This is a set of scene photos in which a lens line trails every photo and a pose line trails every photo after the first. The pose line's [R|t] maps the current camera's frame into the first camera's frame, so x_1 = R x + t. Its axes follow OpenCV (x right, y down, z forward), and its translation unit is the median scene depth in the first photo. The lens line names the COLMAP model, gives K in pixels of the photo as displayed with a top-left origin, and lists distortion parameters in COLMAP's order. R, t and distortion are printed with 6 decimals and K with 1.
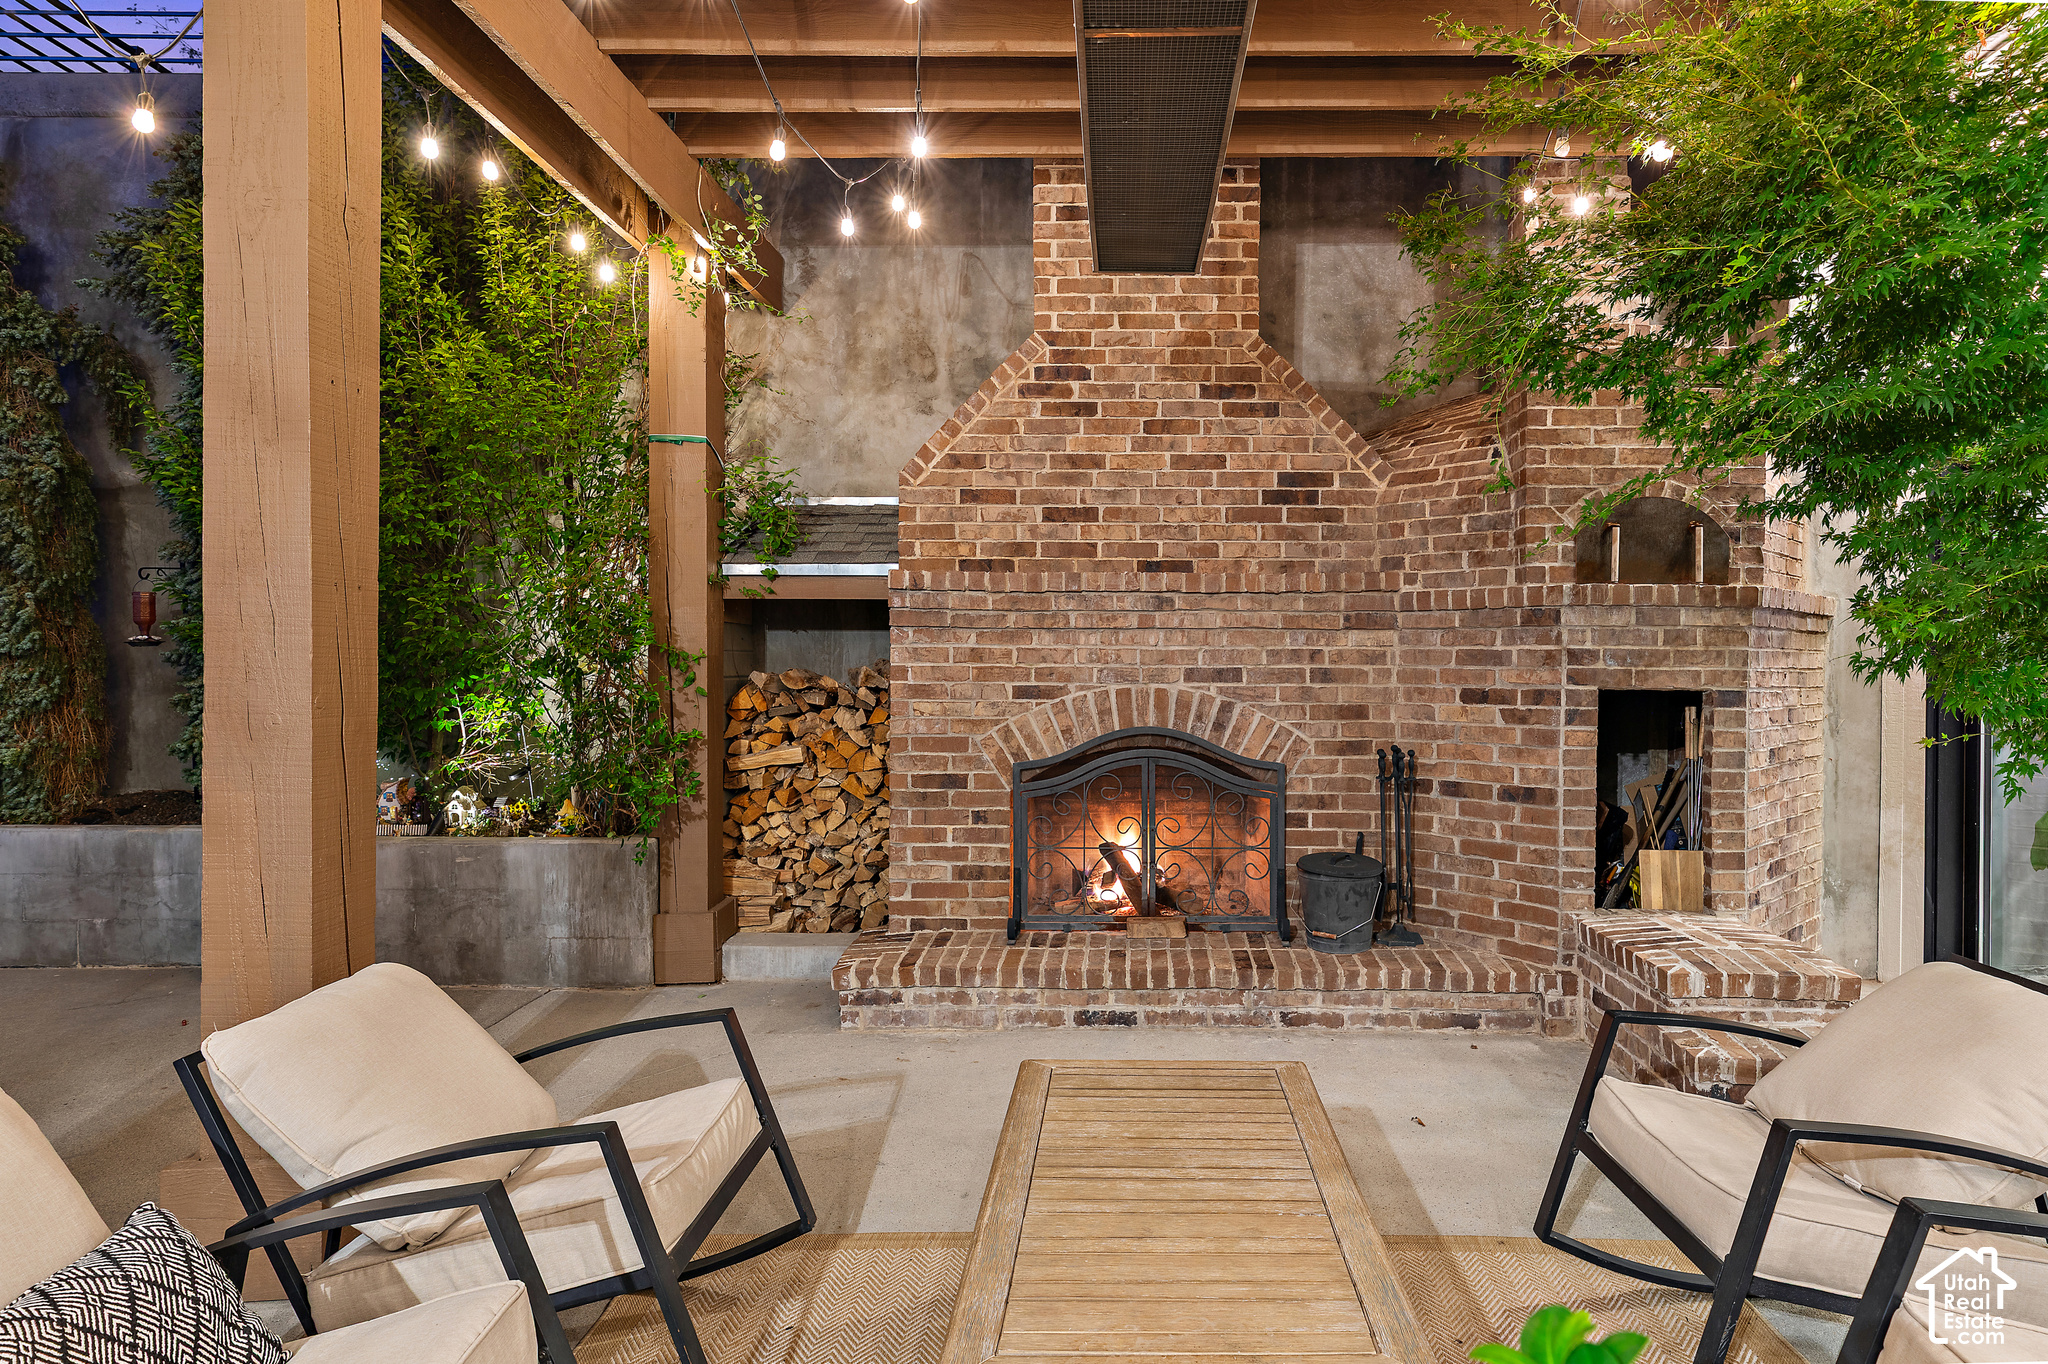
lens RADIAL K [[1203.9, 0, 1108.7], [0, 1203.9, 678.0], [0, 0, 1]] dist [0.012444, 0.000629]
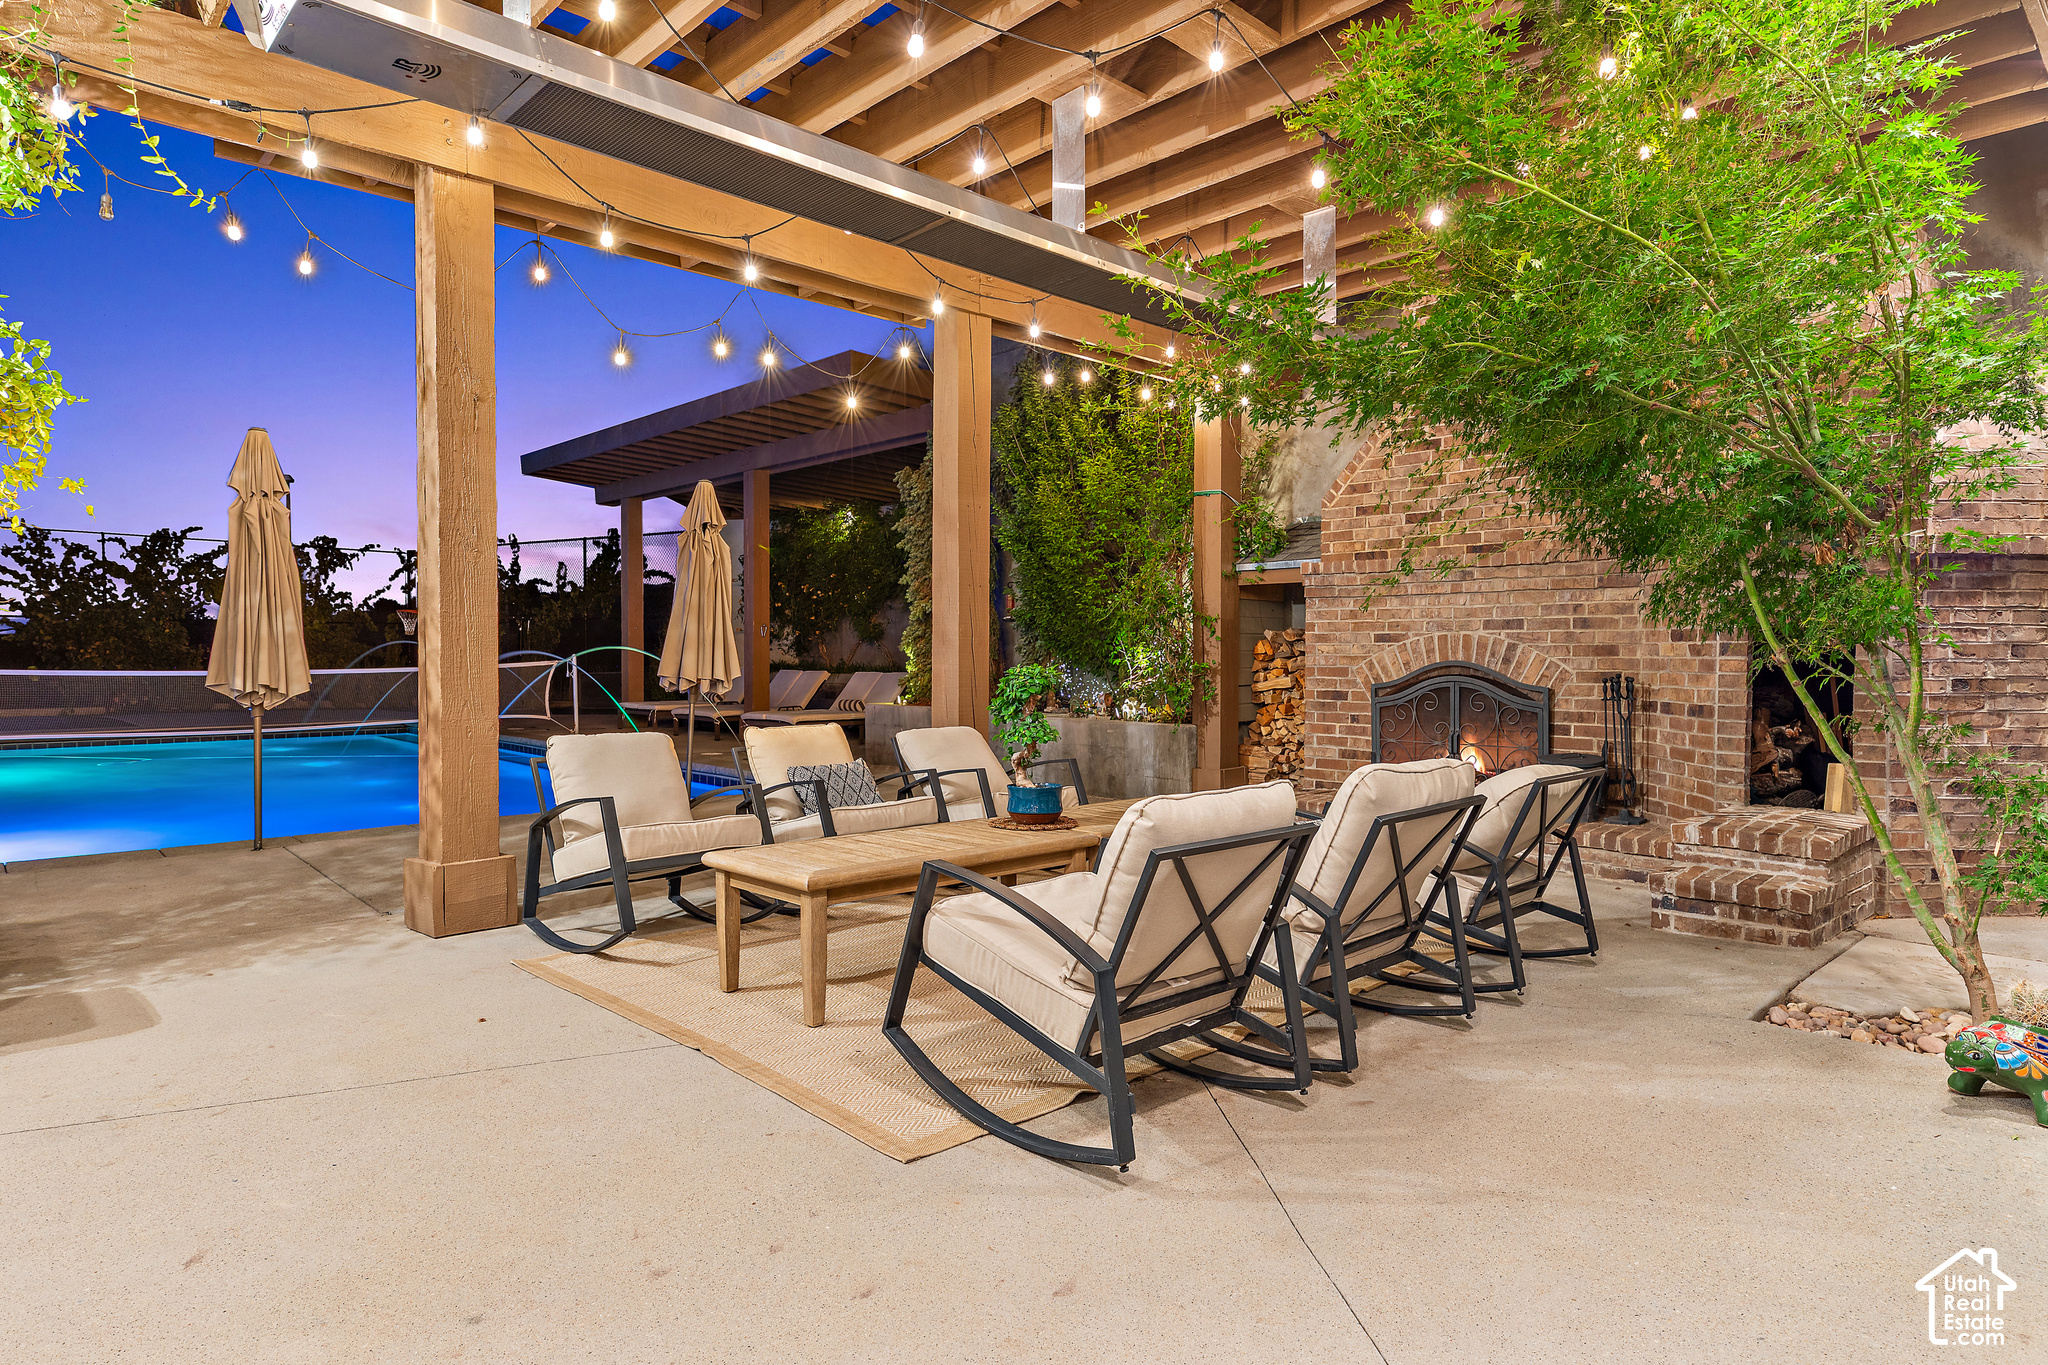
lens RADIAL K [[1148.5, 0, 1031.9], [0, 1148.5, 716.0], [0, 0, 1]] dist [0.005006, 0.000415]
pose [[0.700871, 0.038572, -0.712244, 0.657337], [-0.010022, 0.998971, 0.044239, 0.050132], [0.713218, -0.023868, 0.700536, -0.337836]]
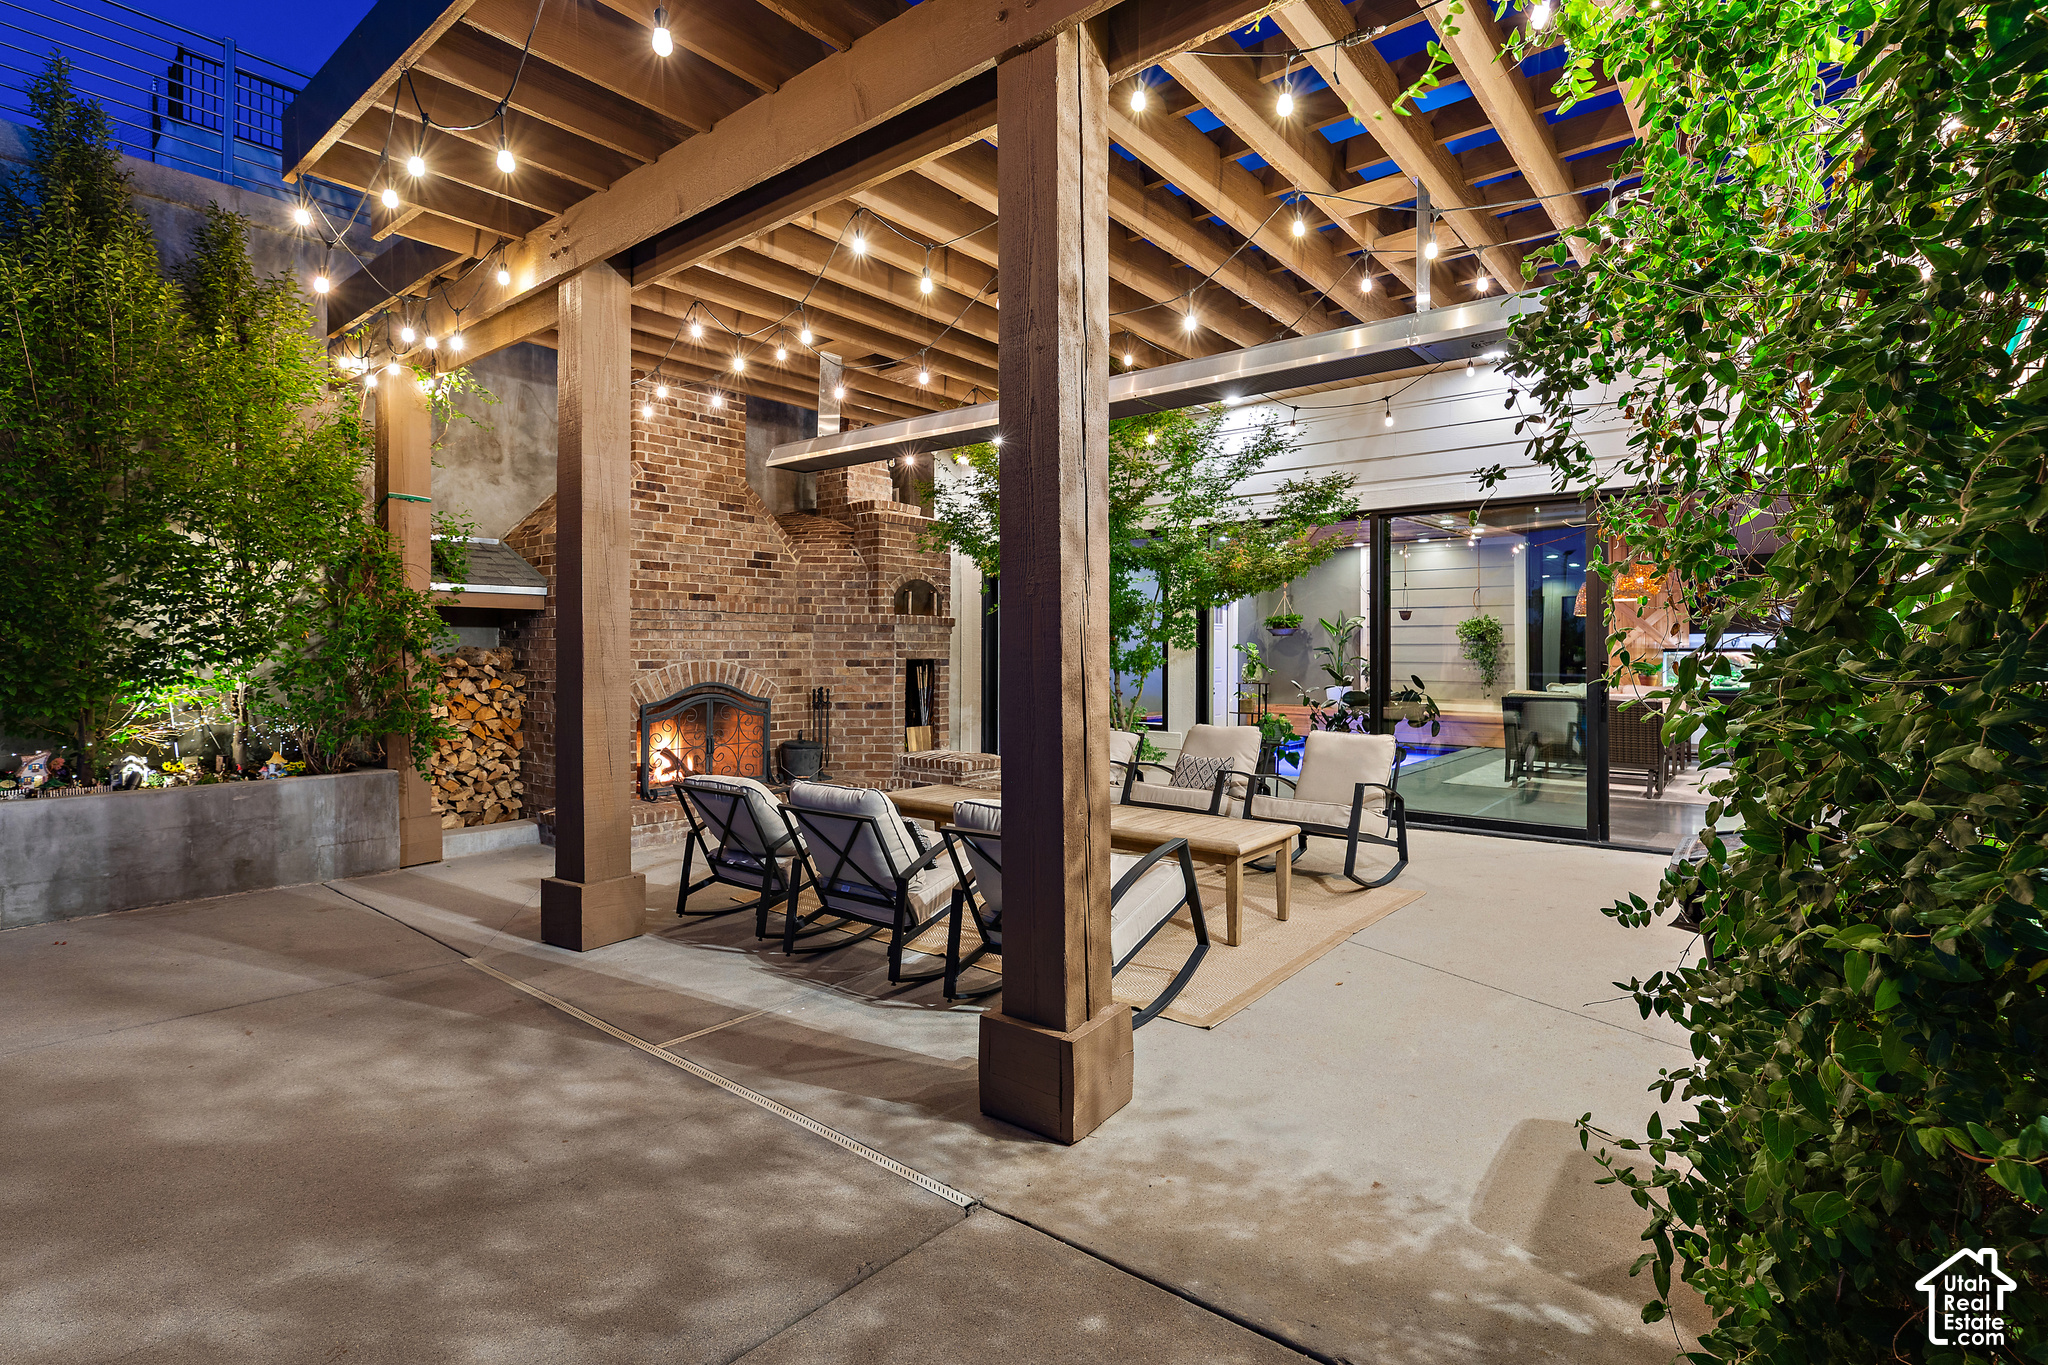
lens RADIAL K [[977.2, 0, 1038.6], [0, 977.2, 675.0], [0, 0, 1]] dist [-0.002118, -0.000295]
pose [[0.616626, -0.022777, 0.786926, -0.846637], [0.012106, 0.999738, 0.019451, 0.005447], [-0.787163, -0.002468, 0.616740, -0.354429]]
